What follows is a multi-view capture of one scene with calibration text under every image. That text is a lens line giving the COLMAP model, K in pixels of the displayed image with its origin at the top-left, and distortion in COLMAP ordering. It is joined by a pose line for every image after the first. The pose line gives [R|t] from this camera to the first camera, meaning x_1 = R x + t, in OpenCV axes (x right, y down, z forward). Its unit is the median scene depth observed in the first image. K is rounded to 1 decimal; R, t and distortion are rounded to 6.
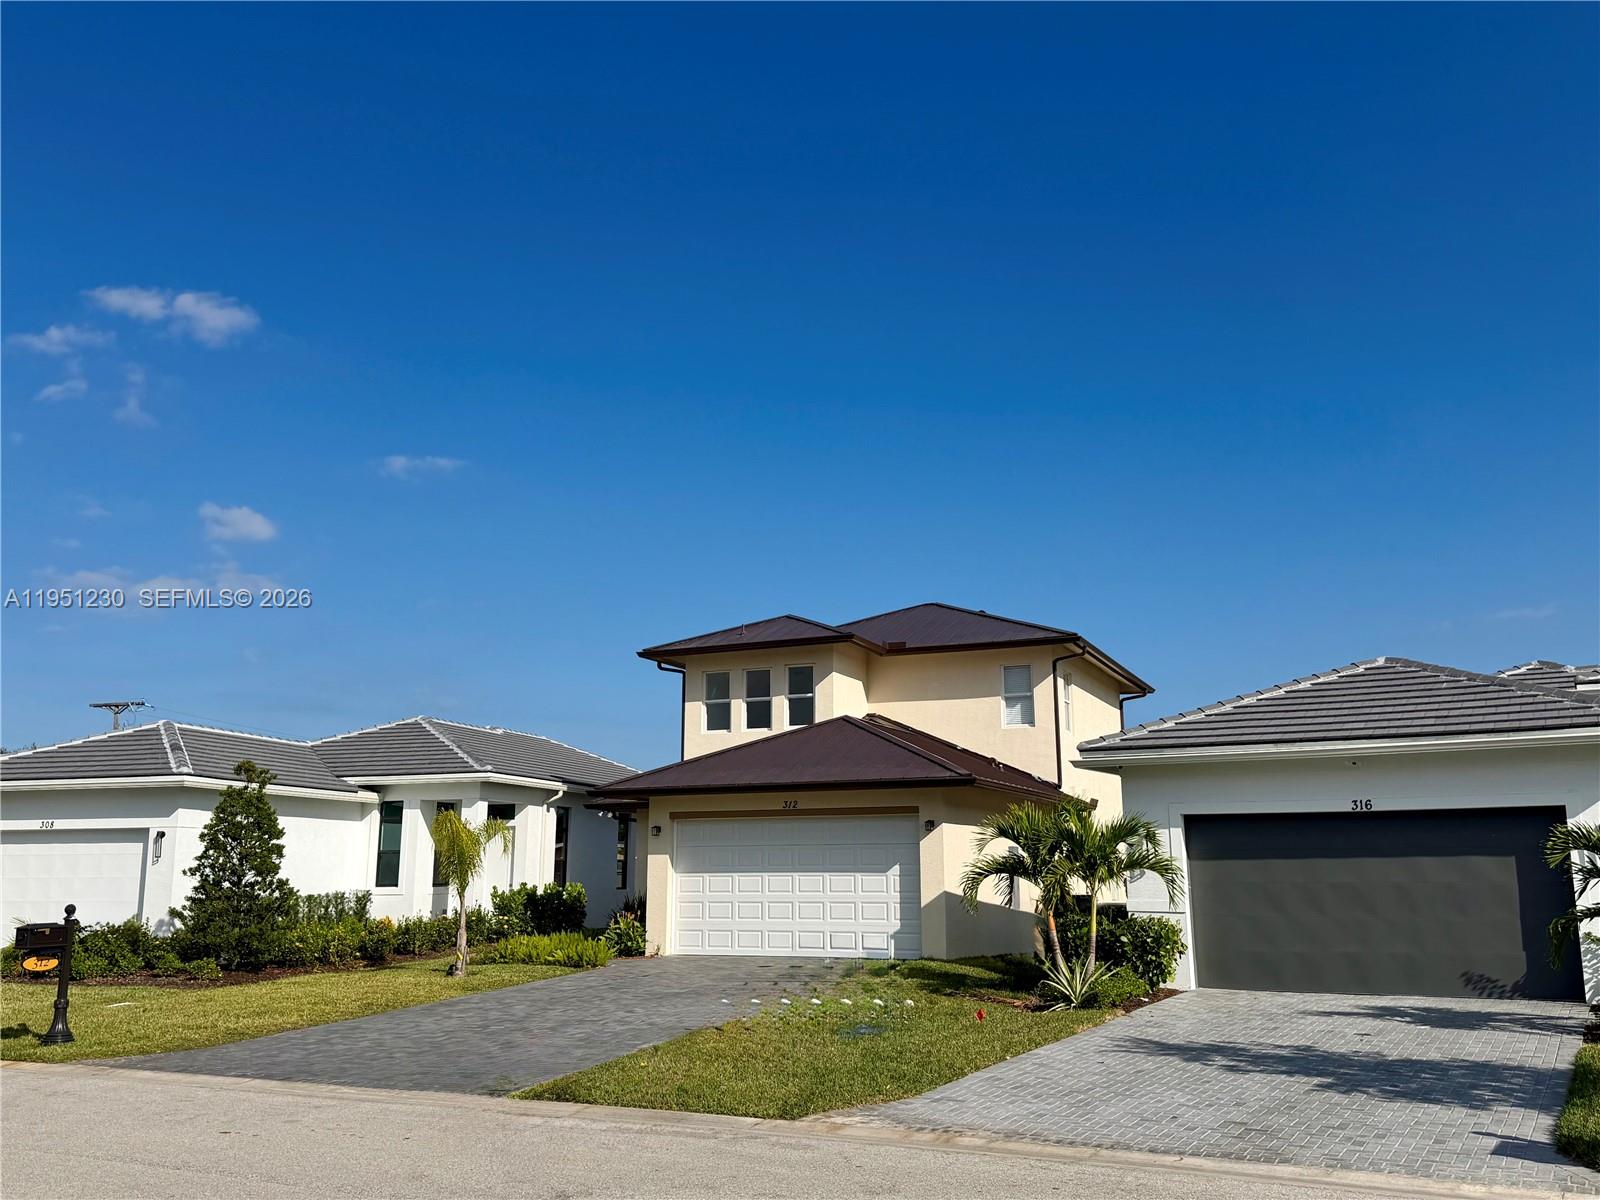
lens RADIAL K [[1383.1, 0, 803.5], [0, 1383.1, 601.9], [0, 0, 1]] dist [0.179293, -0.306235]
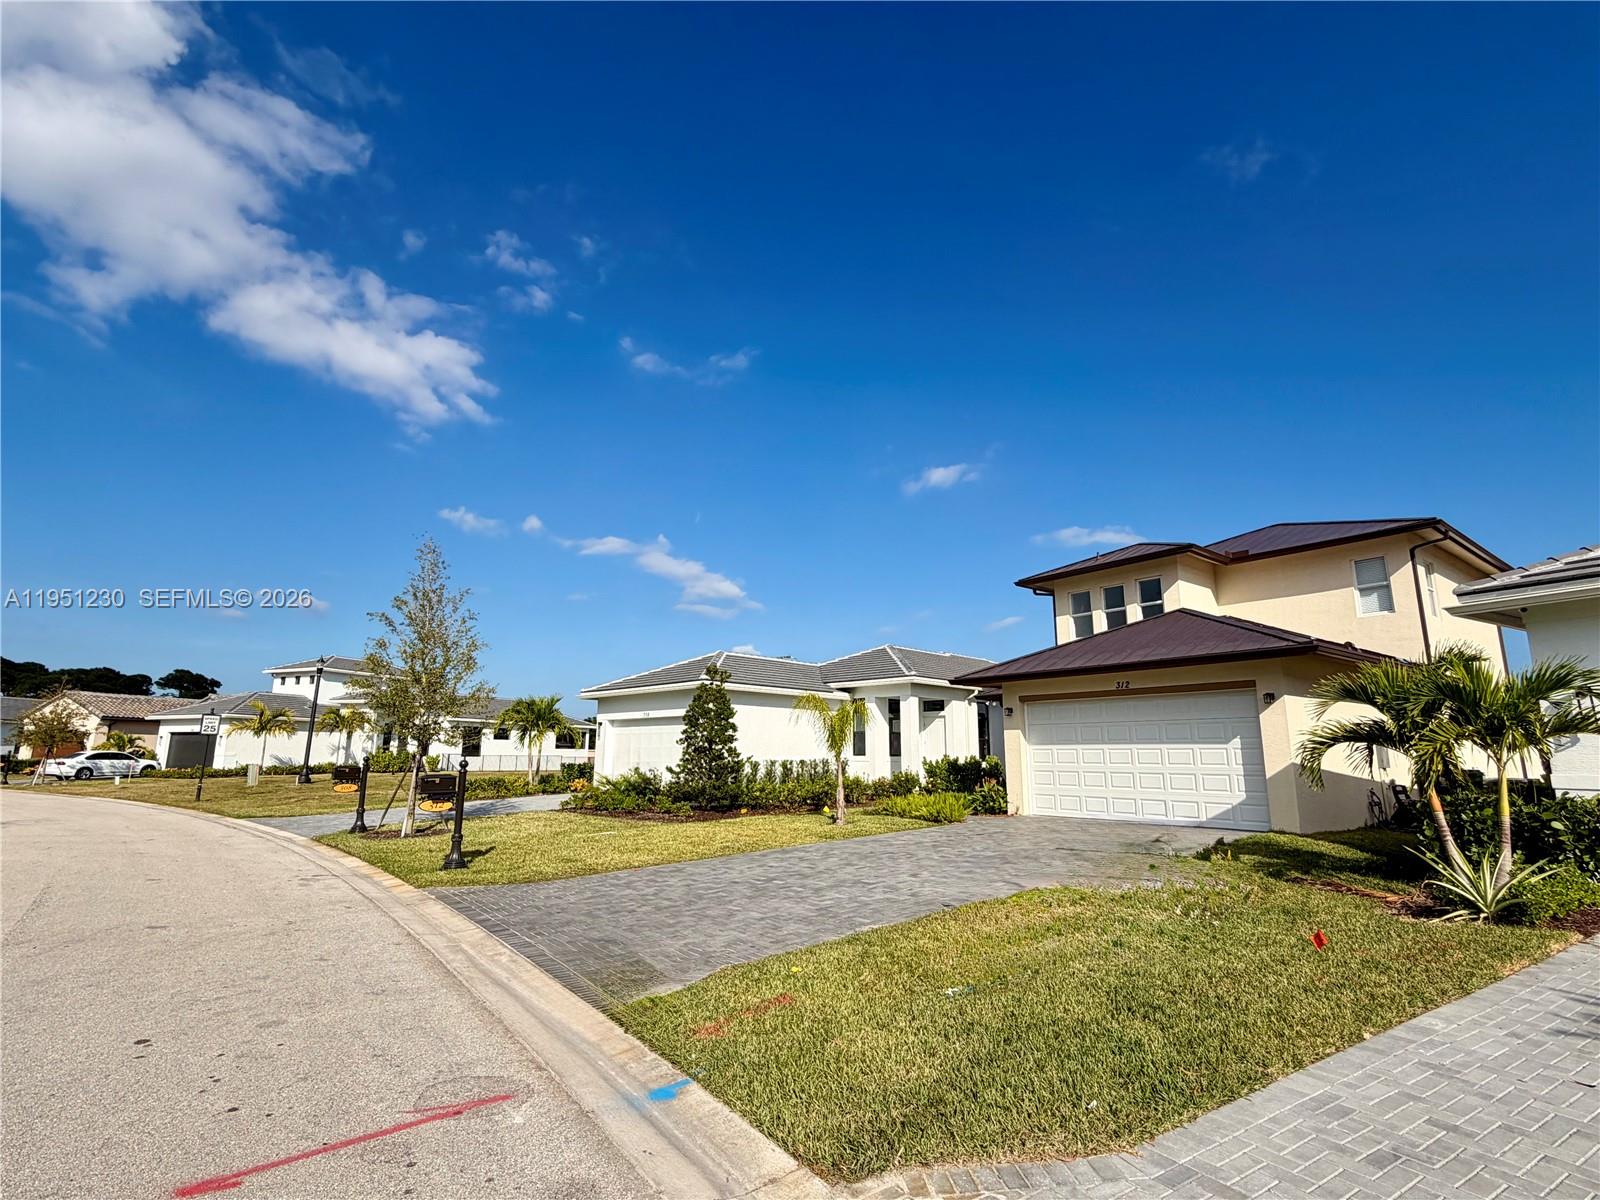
lens RADIAL K [[769.8, 0, 797.0], [0, 769.8, 603.6], [0, 0, 1]] dist [0.000119, 0.000186]
pose [[0.875643, -0.087072, -0.475045, 0.058026], [0.086565, 0.995981, -0.022993, 0.071701], [0.475138, -0.020989, 0.879661, 0.334199]]
